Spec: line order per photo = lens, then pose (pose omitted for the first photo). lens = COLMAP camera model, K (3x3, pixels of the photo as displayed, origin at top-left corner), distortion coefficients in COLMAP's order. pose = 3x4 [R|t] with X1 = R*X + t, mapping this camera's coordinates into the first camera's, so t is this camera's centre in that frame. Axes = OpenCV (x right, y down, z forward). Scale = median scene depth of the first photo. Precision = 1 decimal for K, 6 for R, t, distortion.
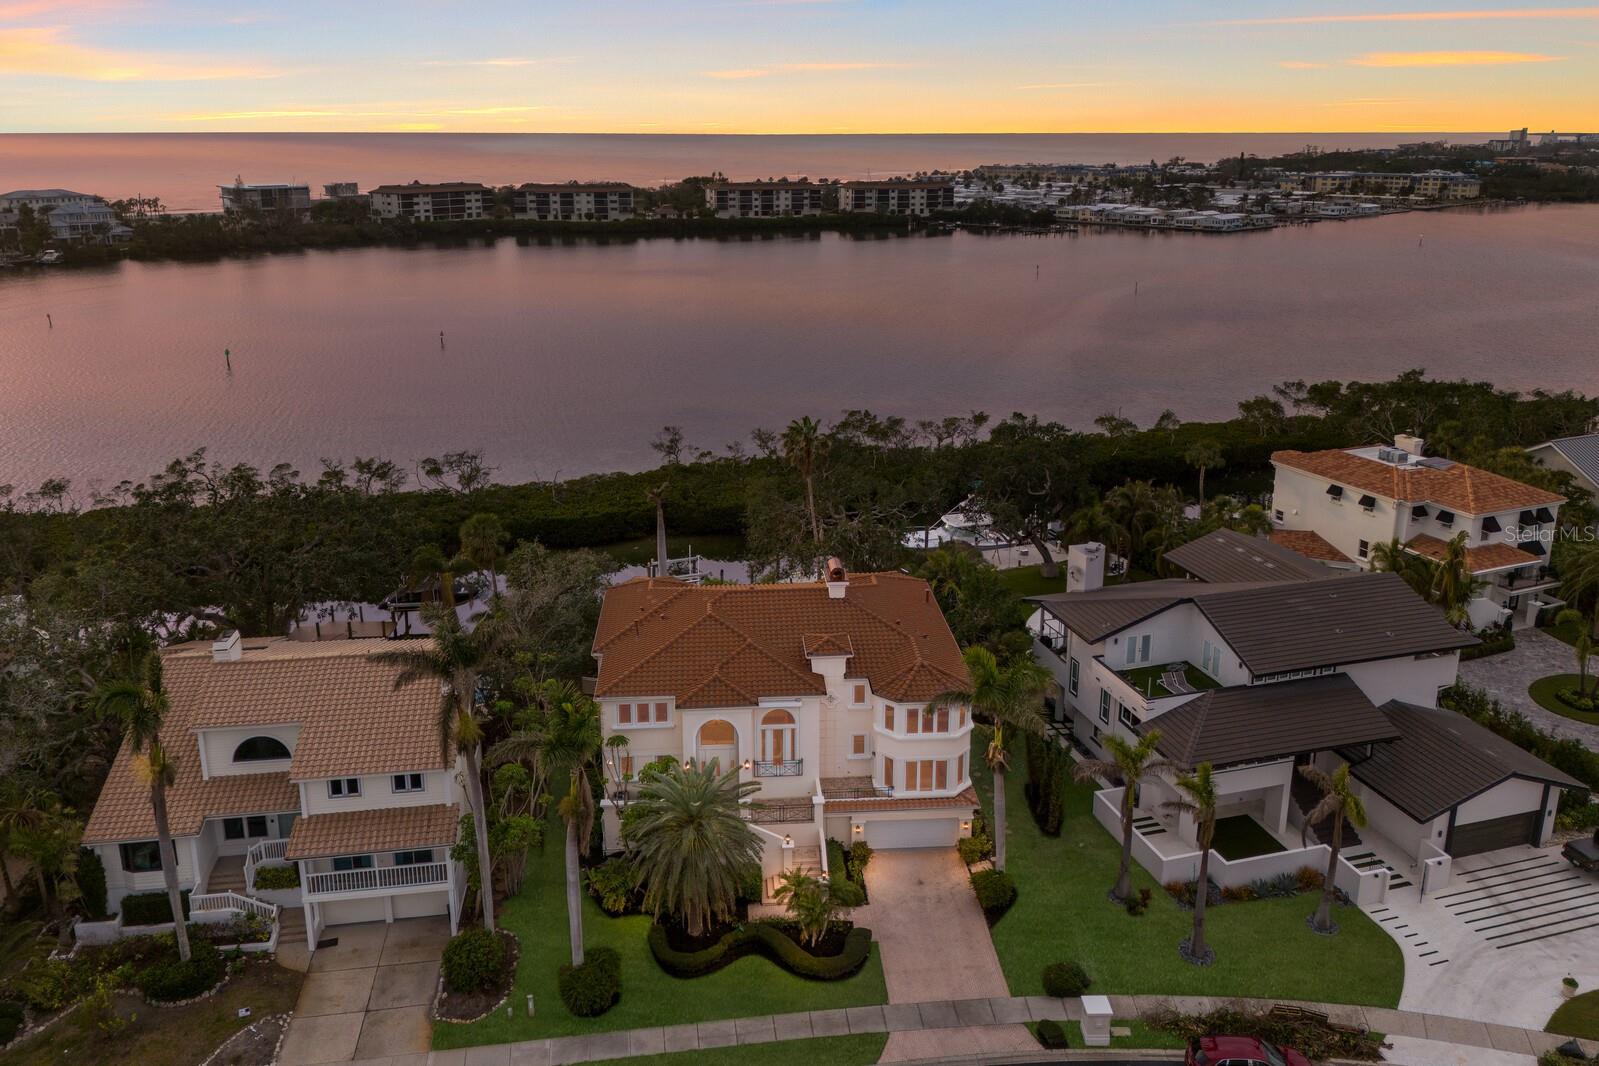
lens RADIAL K [[1197.0, 0, 803.2], [0, 1197.0, 446.4], [0, 0, 1]] dist [0.050052, -0.062825]
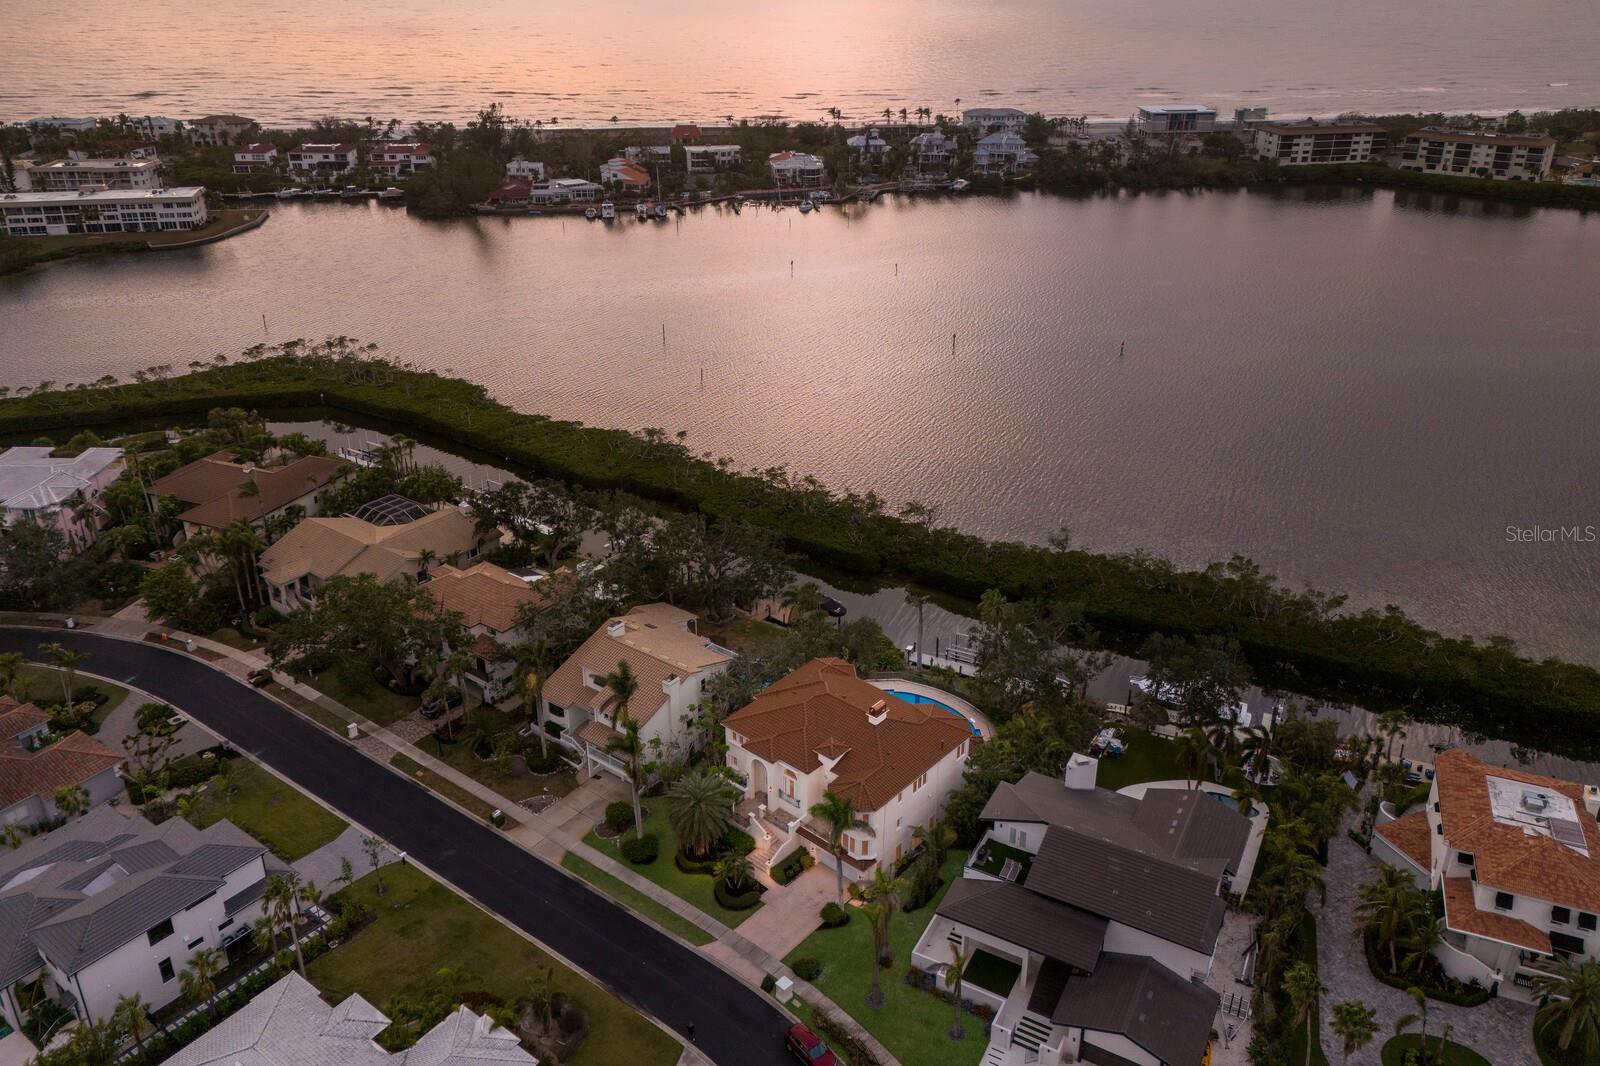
lens RADIAL K [[1166.8, 0, 806.1], [0, 1166.8, 531.3], [0, 0, 1]] dist [0.058863, -0.036083]
pose [[0.704523, 0.307049, -0.639819, 1.012145], [-0.180776, 0.949464, 0.256590, -0.580200], [0.686271, -0.065109, 0.724426, -0.241977]]
